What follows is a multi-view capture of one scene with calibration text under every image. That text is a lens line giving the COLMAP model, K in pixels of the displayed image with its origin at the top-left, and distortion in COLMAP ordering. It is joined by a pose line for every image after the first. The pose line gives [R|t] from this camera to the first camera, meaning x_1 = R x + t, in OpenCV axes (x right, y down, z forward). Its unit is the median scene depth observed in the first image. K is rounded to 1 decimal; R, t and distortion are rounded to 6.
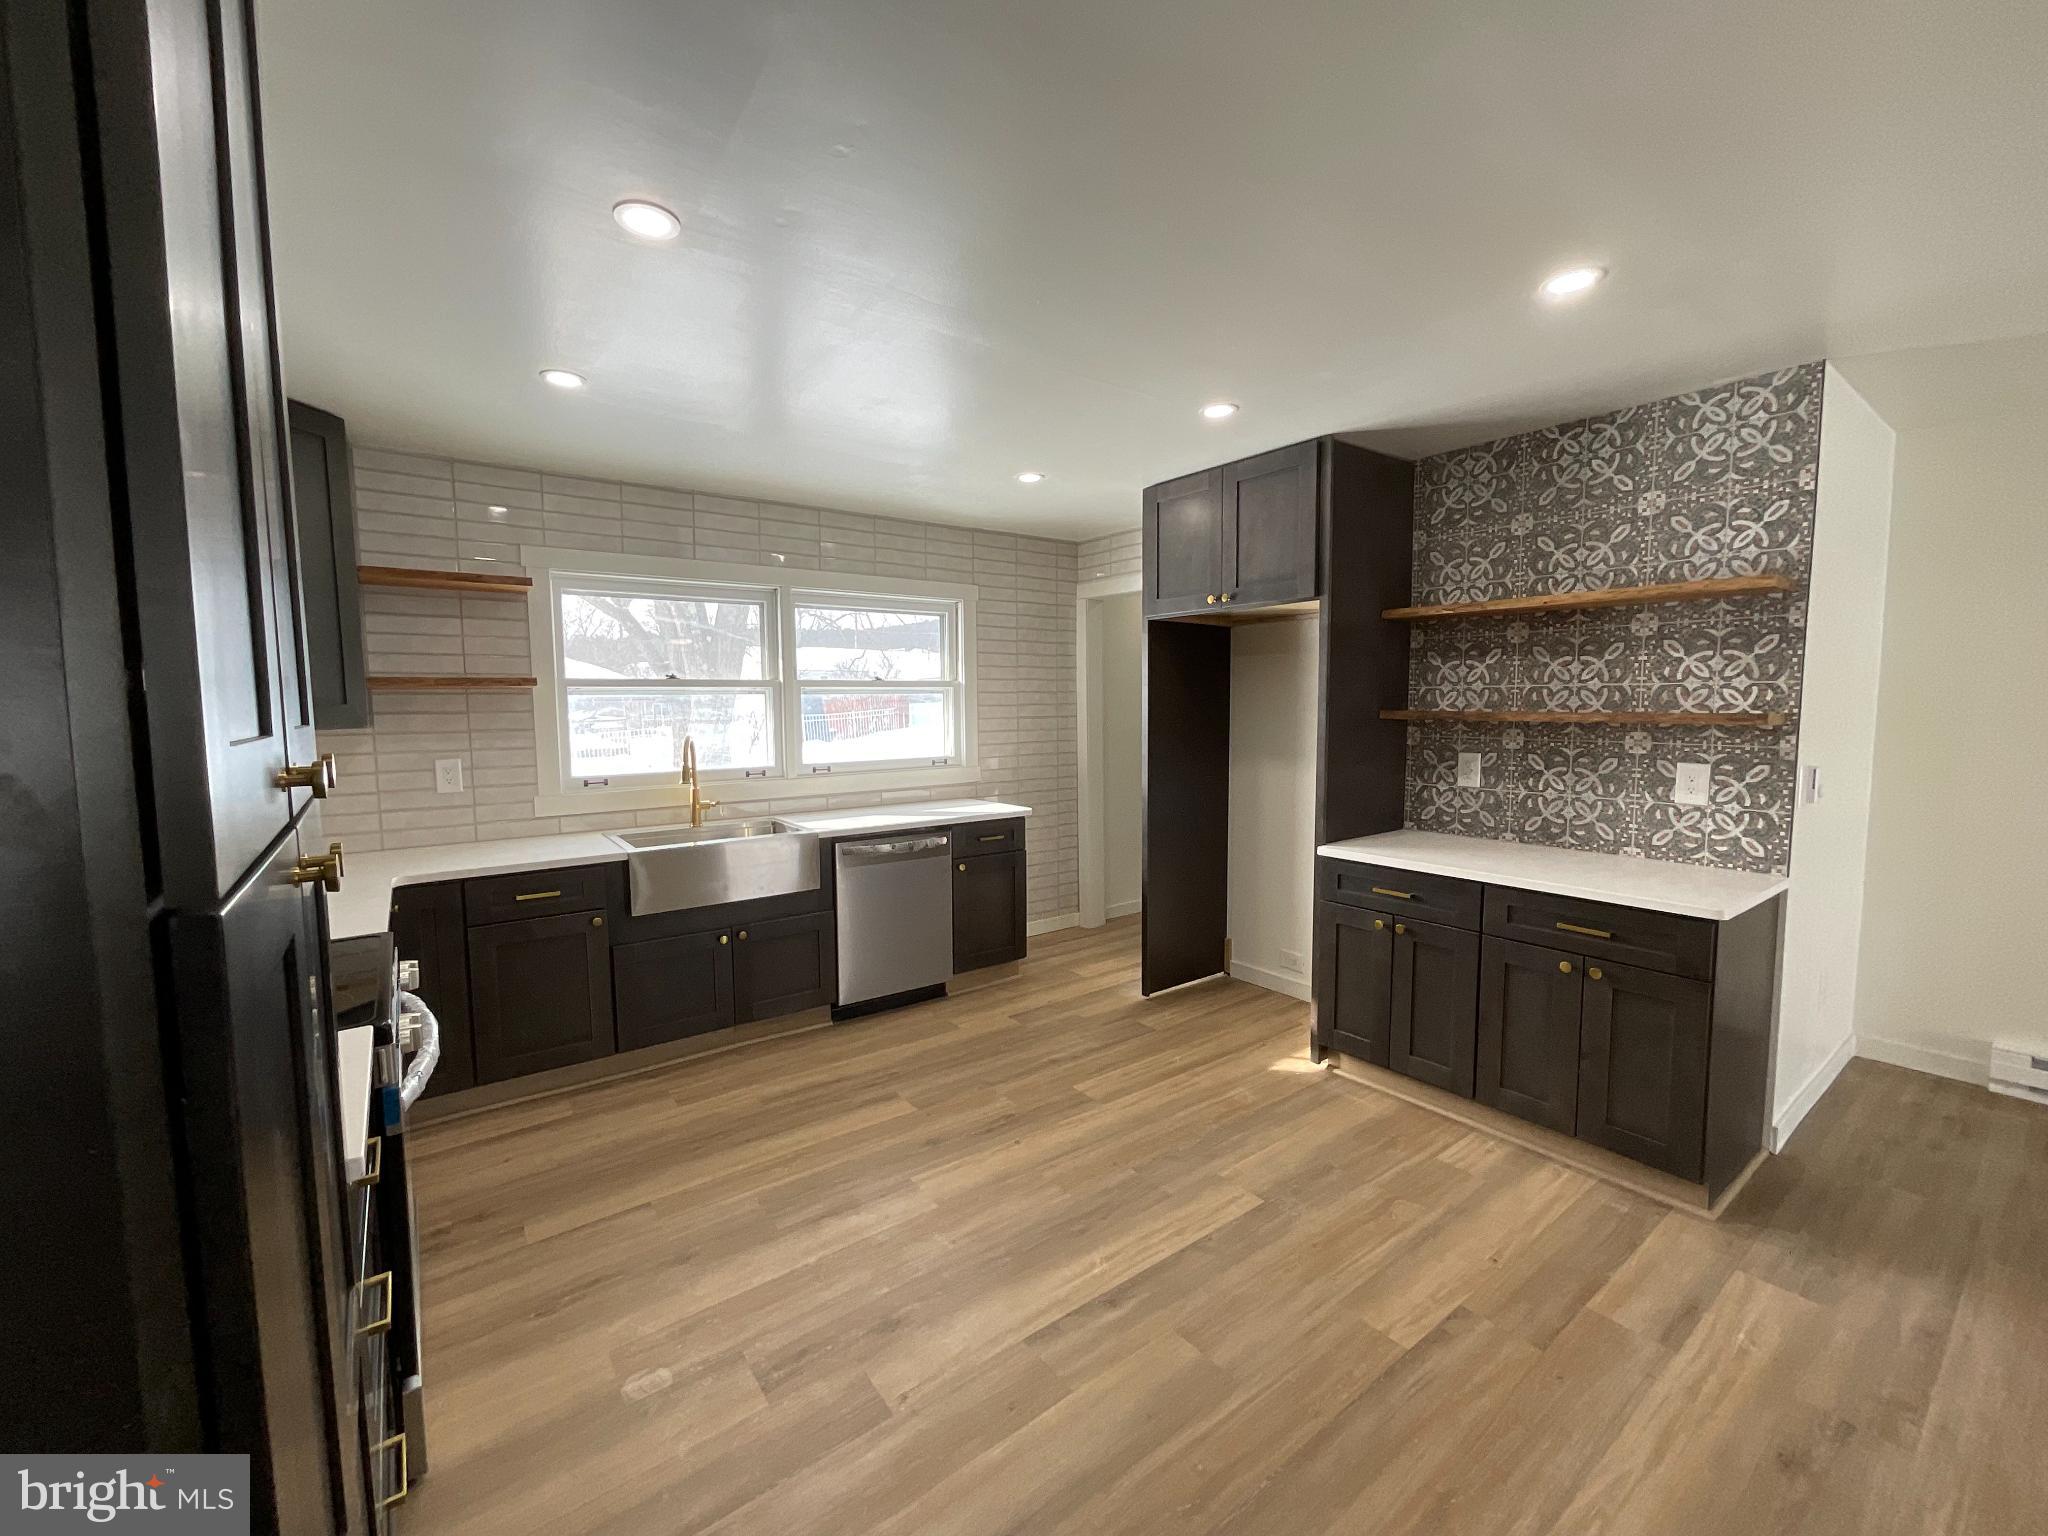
lens RADIAL K [[838.3, 0, 1024.0], [0, 838.3, 768.0], [0, 0, 1]] dist [0.010069, 0.000267]
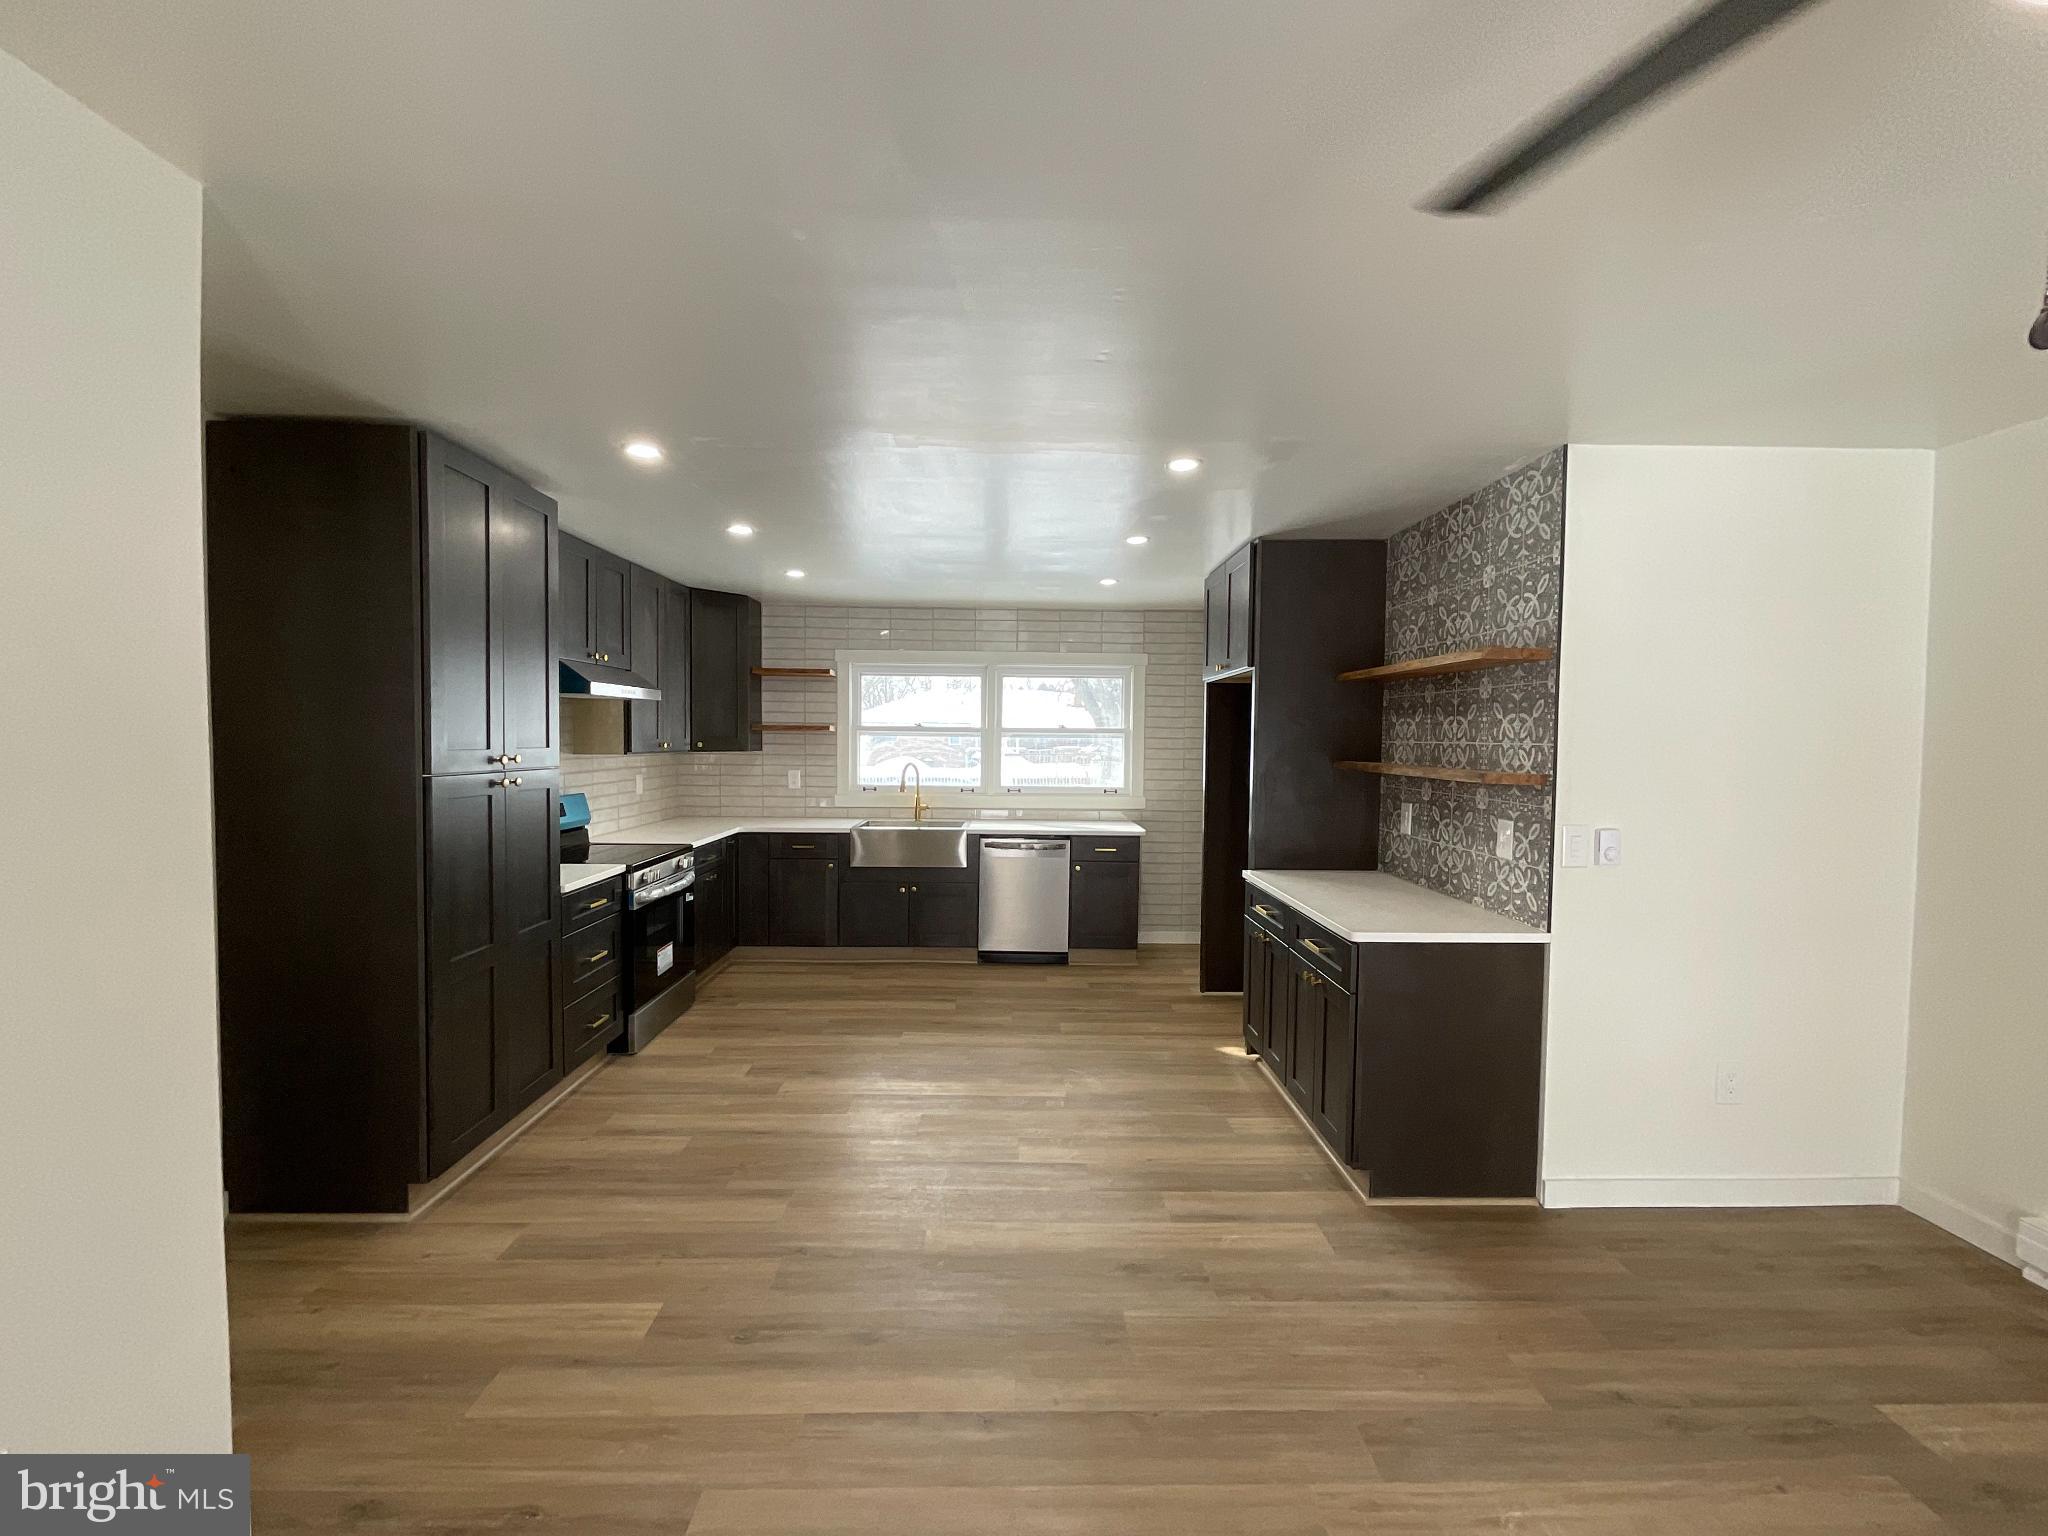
lens RADIAL K [[834.1, 0, 1024.4], [0, 834.1, 765.6], [0, 0, 1]] dist [-0.003314, 0.000301]
pose [[0.810730, 0.038292, -0.584167, 0.860269], [-0.066467, 0.997427, -0.026865, -0.004539], [0.581635, 0.060608, 0.811189, -0.186810]]
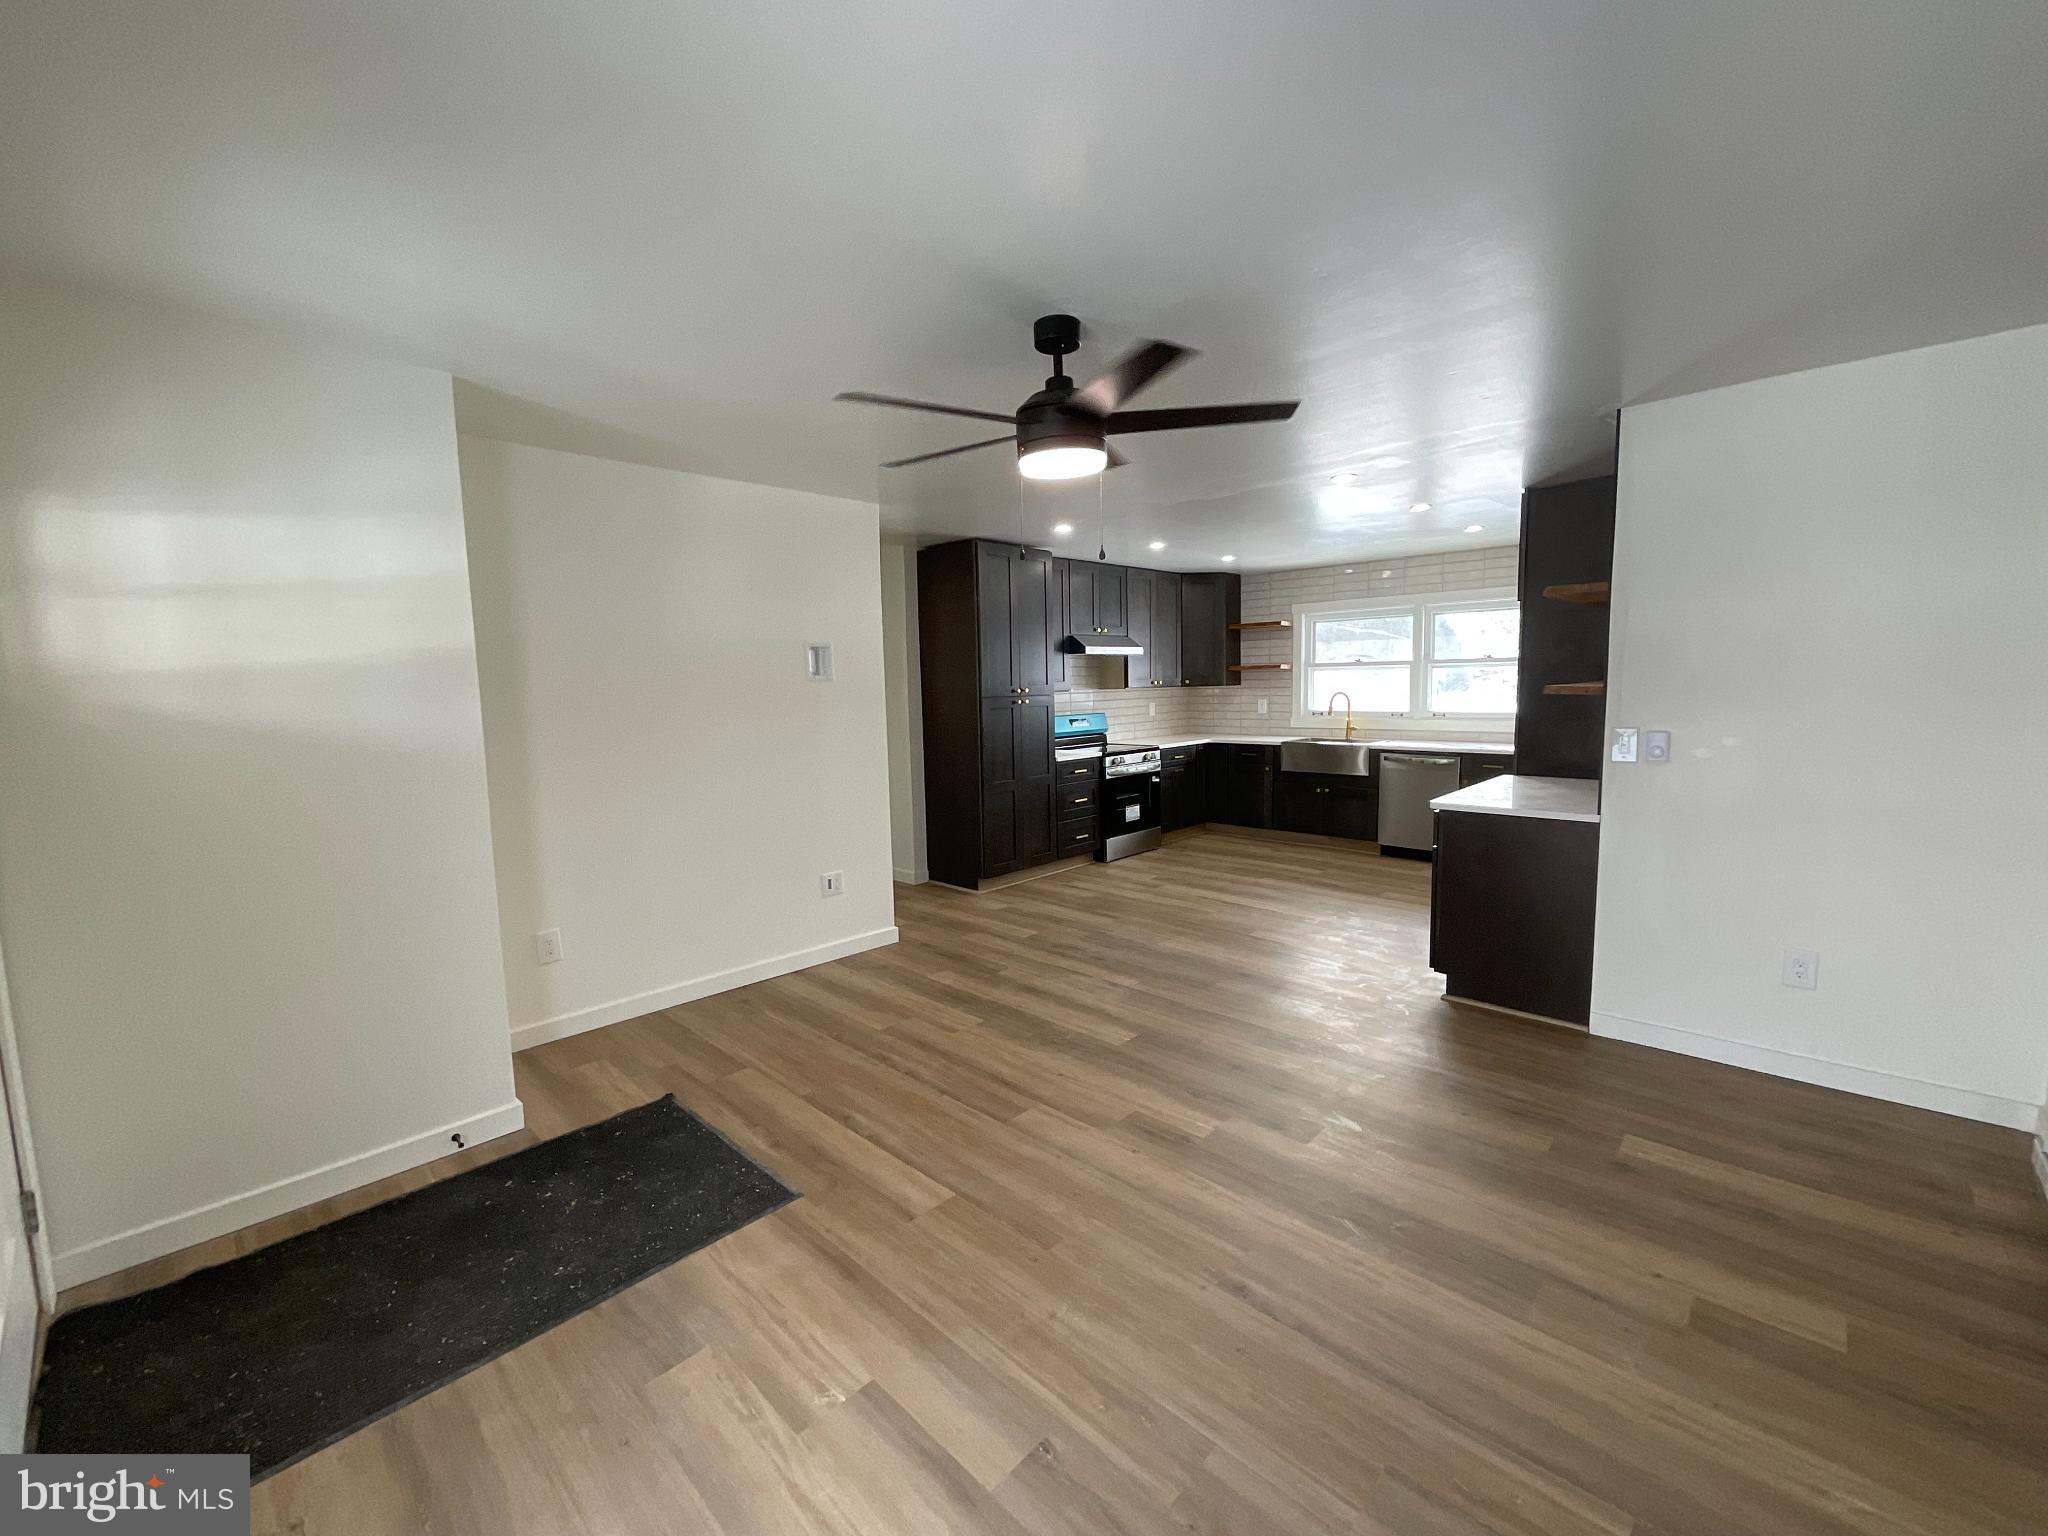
lens RADIAL K [[832.6, 0, 1024.0], [0, 832.6, 768.0], [0, 0, 1]] dist [-0.000051, 0.000211]
pose [[0.156985, 0.108735, -0.981597, 1.764455], [-0.060476, 0.993114, 0.100339, -0.013611], [0.985748, 0.043611, 0.162480, -0.054886]]
